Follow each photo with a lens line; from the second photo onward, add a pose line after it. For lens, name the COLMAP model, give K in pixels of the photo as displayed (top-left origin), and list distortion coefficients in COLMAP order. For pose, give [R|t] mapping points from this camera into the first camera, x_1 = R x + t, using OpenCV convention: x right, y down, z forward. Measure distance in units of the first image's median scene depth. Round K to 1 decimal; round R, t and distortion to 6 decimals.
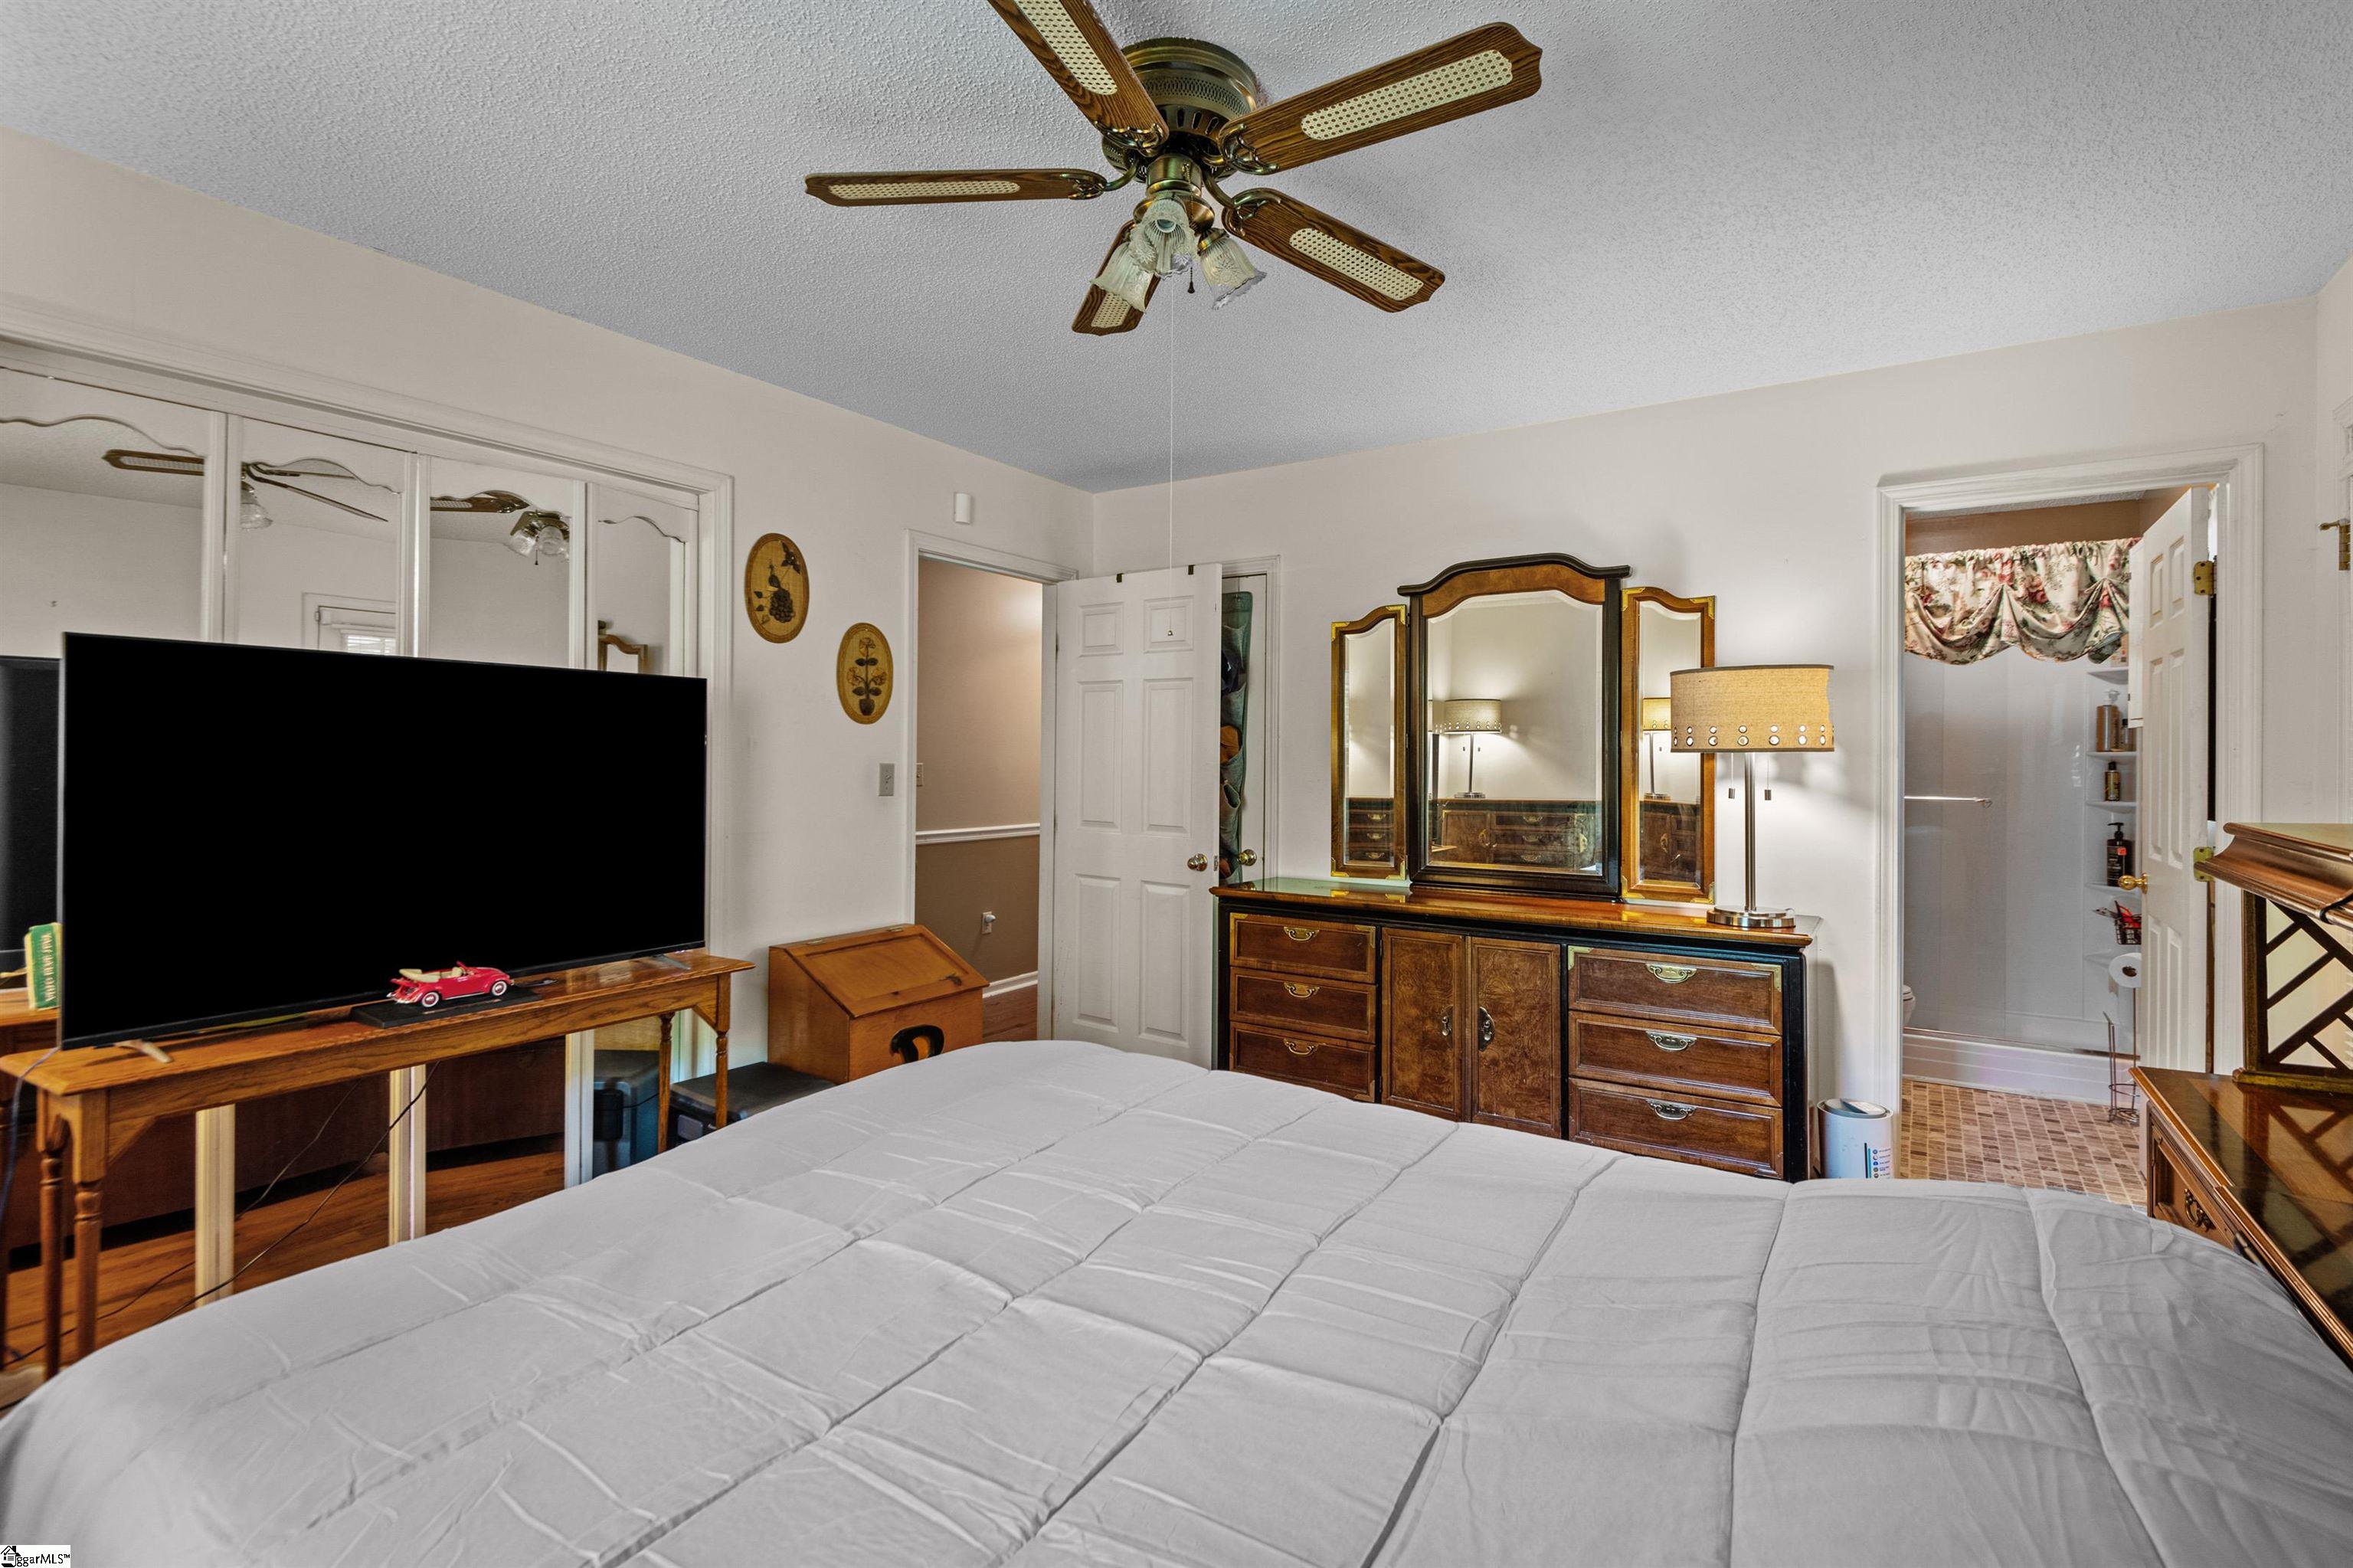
lens RADIAL K [[1092.4, 0, 1176.5], [0, 1092.4, 784.0], [0, 0, 1]] dist [0.000314, -0.000205]
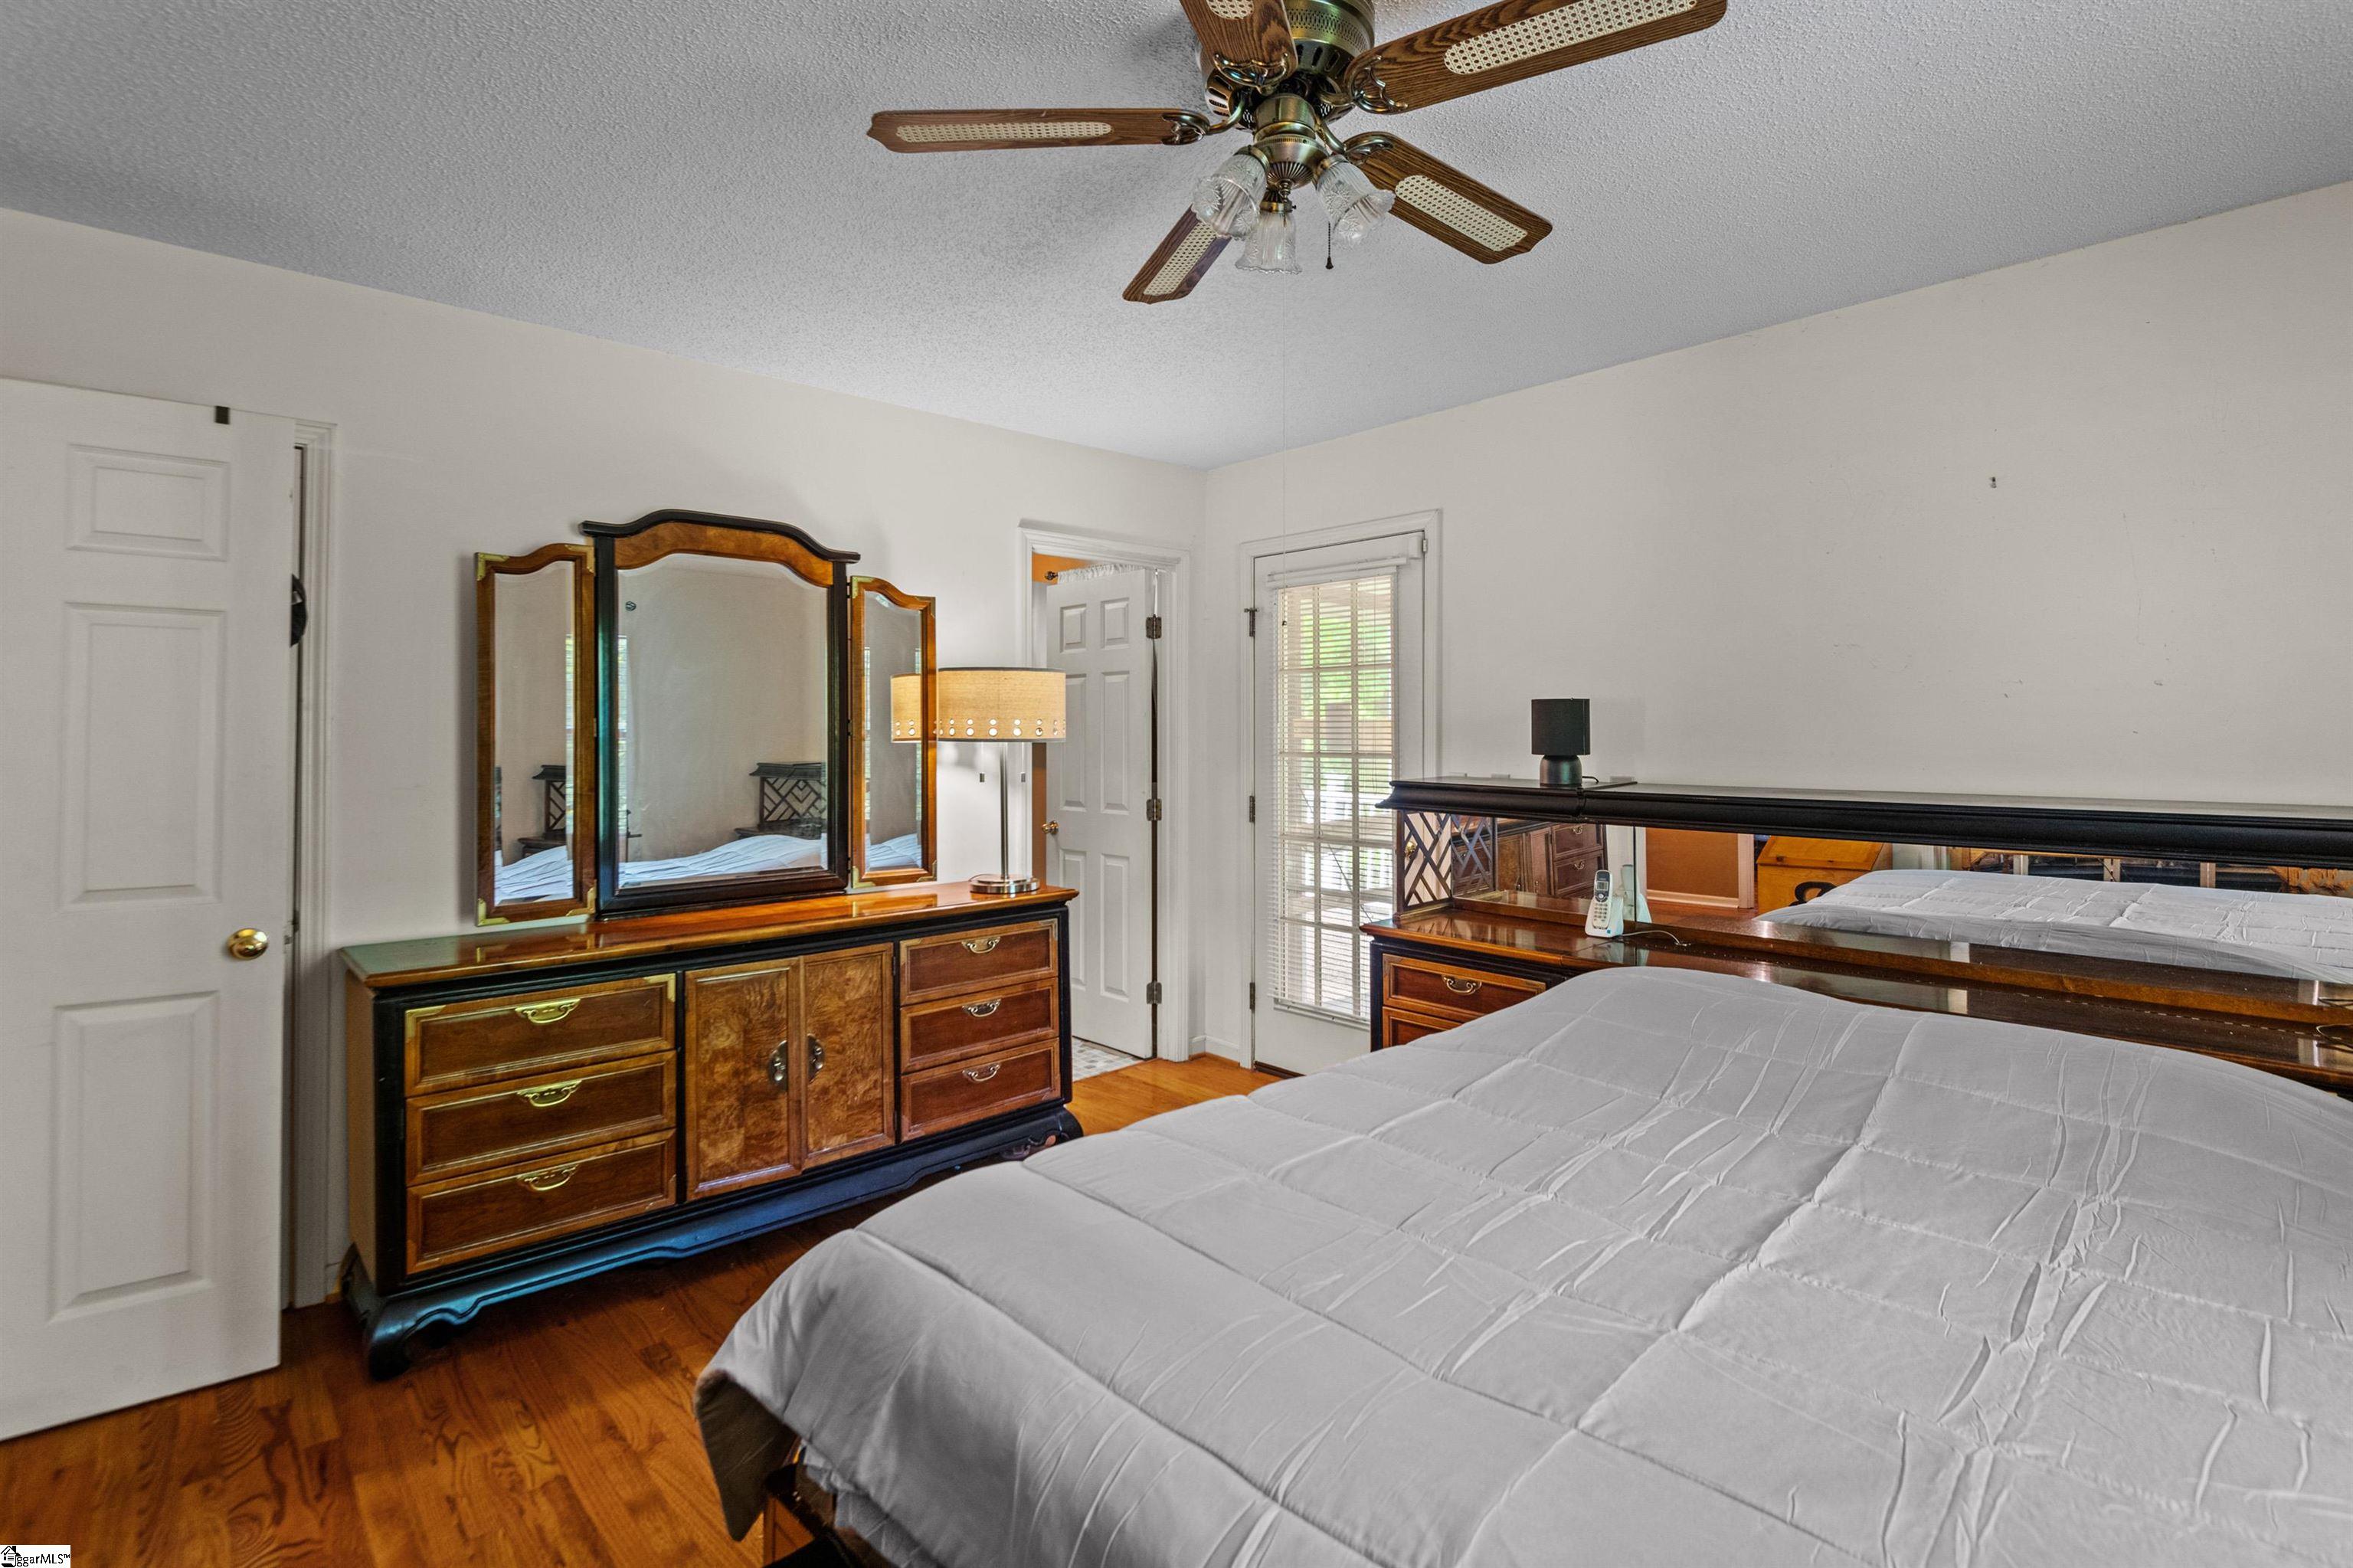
lens RADIAL K [[1110.6, 0, 1178.4], [0, 1110.6, 735.3], [0, 0, 1]] dist [-0.000553, -0.000429]
pose [[0.234454, -0.007712, 0.972097, -0.491658], [0.024709, 0.999693, 0.001971, -0.028265], [-0.971813, 0.023558, 0.234573, 0.474658]]
